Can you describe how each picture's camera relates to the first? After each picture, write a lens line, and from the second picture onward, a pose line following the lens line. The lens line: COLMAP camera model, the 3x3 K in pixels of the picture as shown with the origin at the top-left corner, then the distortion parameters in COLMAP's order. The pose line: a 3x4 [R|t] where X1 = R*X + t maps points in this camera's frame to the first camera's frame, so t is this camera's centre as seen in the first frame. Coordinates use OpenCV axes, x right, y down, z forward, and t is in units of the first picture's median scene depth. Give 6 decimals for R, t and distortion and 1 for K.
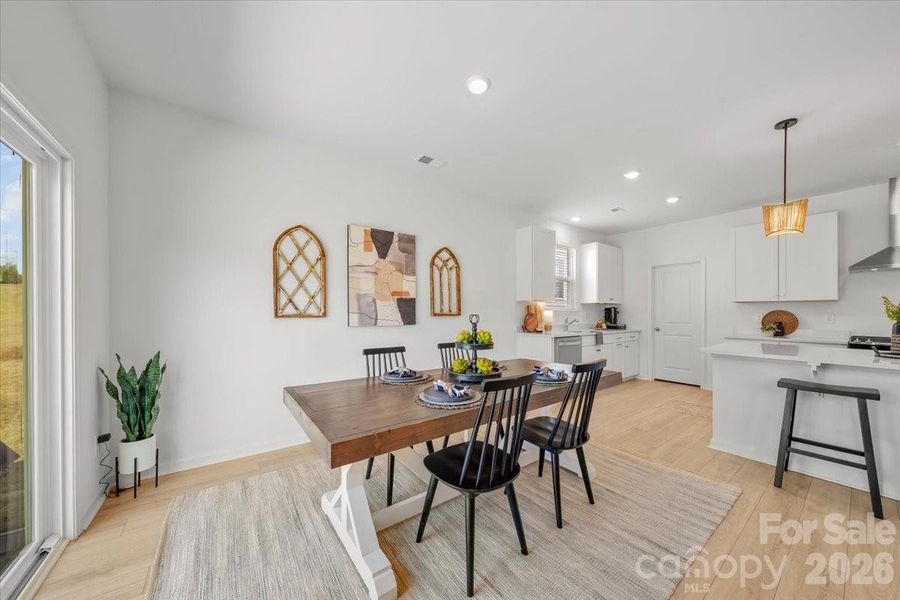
lens RADIAL K [[310.8, 0, 453.3], [0, 310.8, 313.1], [0, 0, 1]] dist [-0.002217, 0.000247]
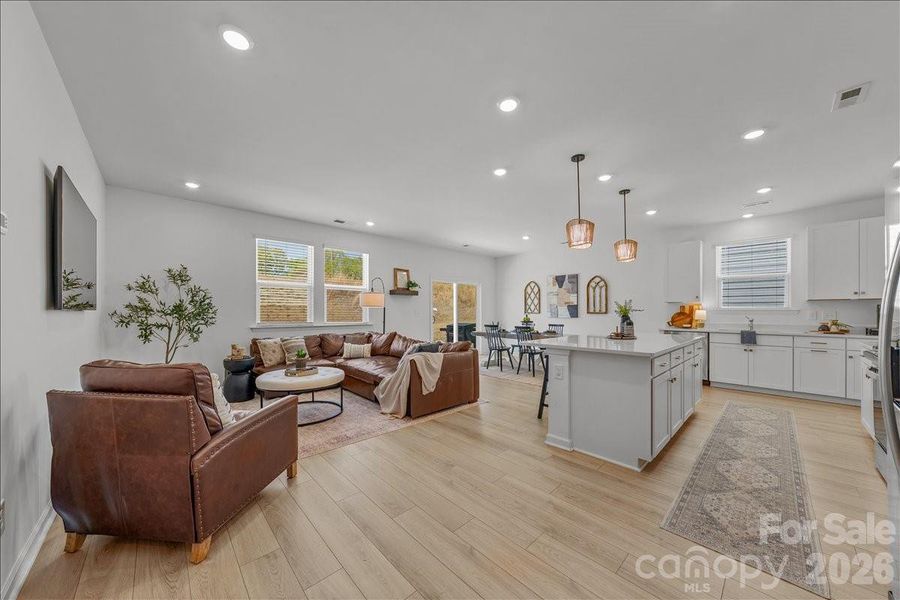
lens RADIAL K [[310.8, 0, 446.7], [0, 310.8, 312.0], [0, 0, 1]] dist [-0.002217, 0.000247]
pose [[0.097027, -0.004082, -0.995273, 1.825813], [-0.006195, 0.999970, -0.004705, 0.014507], [0.995262, 0.006622, 0.096999, -0.042690]]
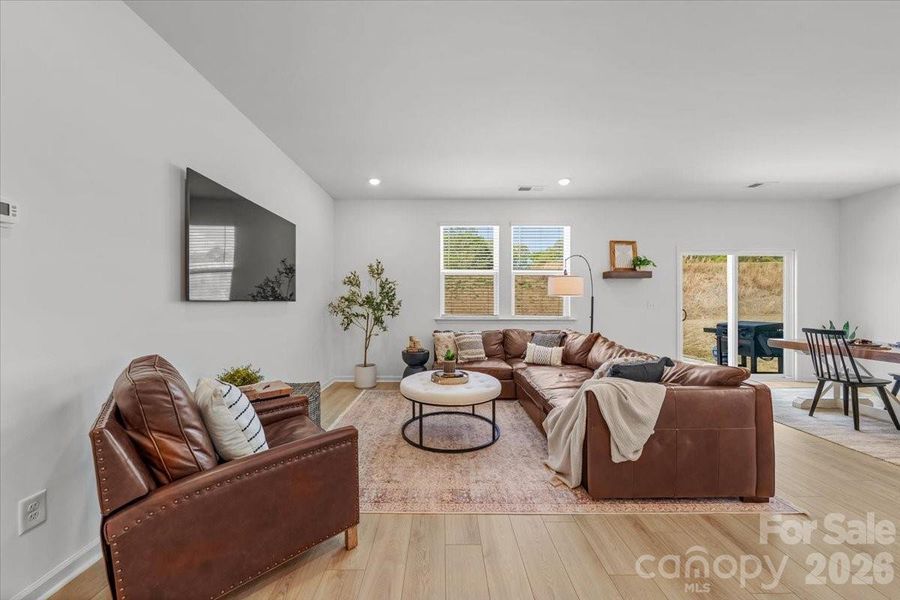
lens RADIAL K [[310.8, 0, 444.1], [0, 310.8, 304.1], [0, 0, 1]] dist [-0.002217, 0.000247]
pose [[-0.609201, -0.000401, -0.793015, 1.418015], [-0.007663, 0.999956, 0.005381, 0.010505], [0.792978, 0.009354, -0.609178, 0.069927]]
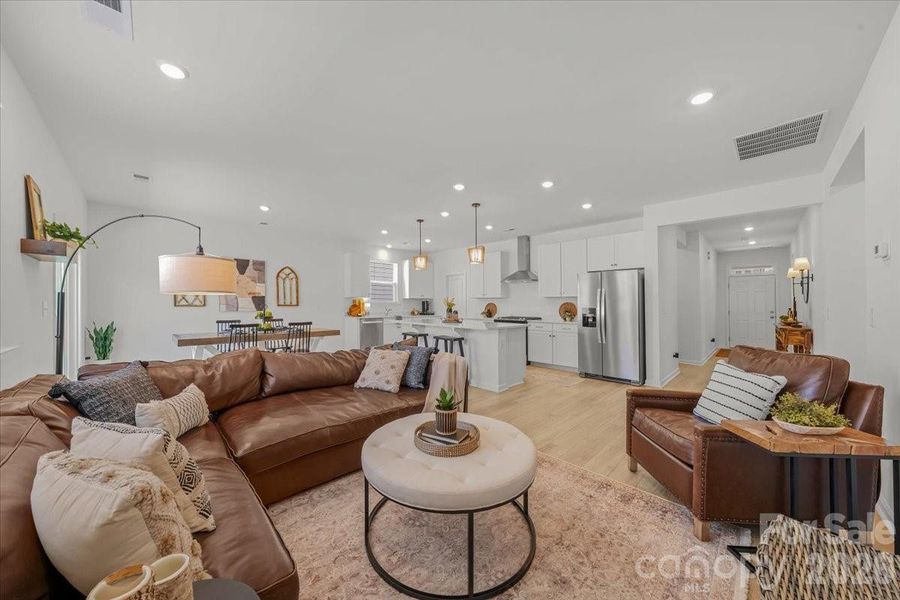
lens RADIAL K [[310.8, 0, 441.6], [0, 310.8, 302.9], [0, 0, 1]] dist [-0.002217, 0.000247]
pose [[0.993059, 0.000827, 0.117616, 0.681465], [0.000200, 0.999962, -0.008715, 0.007292], [-0.117619, 0.008678, 0.993021, -0.897670]]
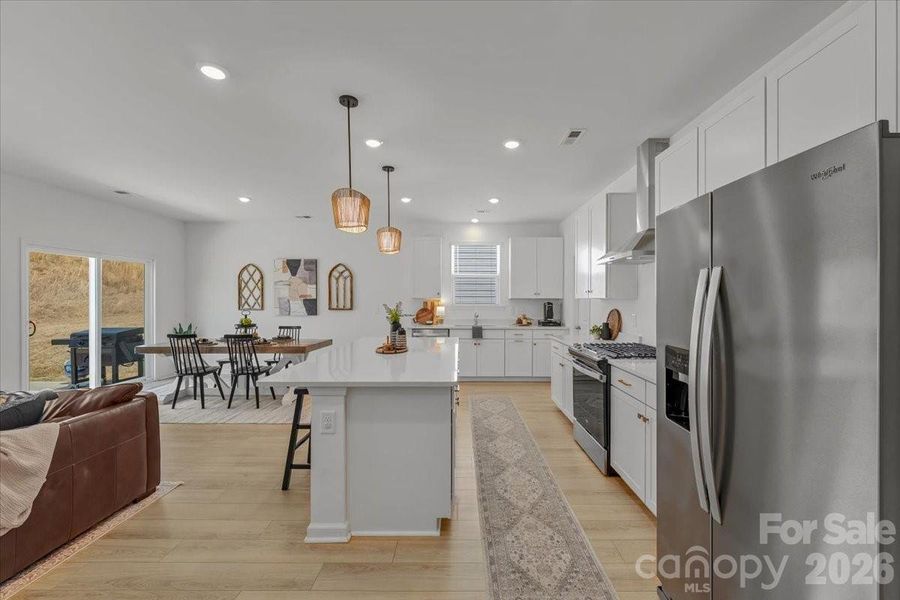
lens RADIAL K [[362.3, 0, 458.4], [0, 362.3, 300.5], [0, 0, 1]] dist [0.006999, 0.000204]
pose [[0.791513, -0.000099, -0.611152, 1.595066], [-0.001231, 0.999998, -0.001756, -0.036416], [0.611151, 0.002142, 0.791511, -0.020229]]
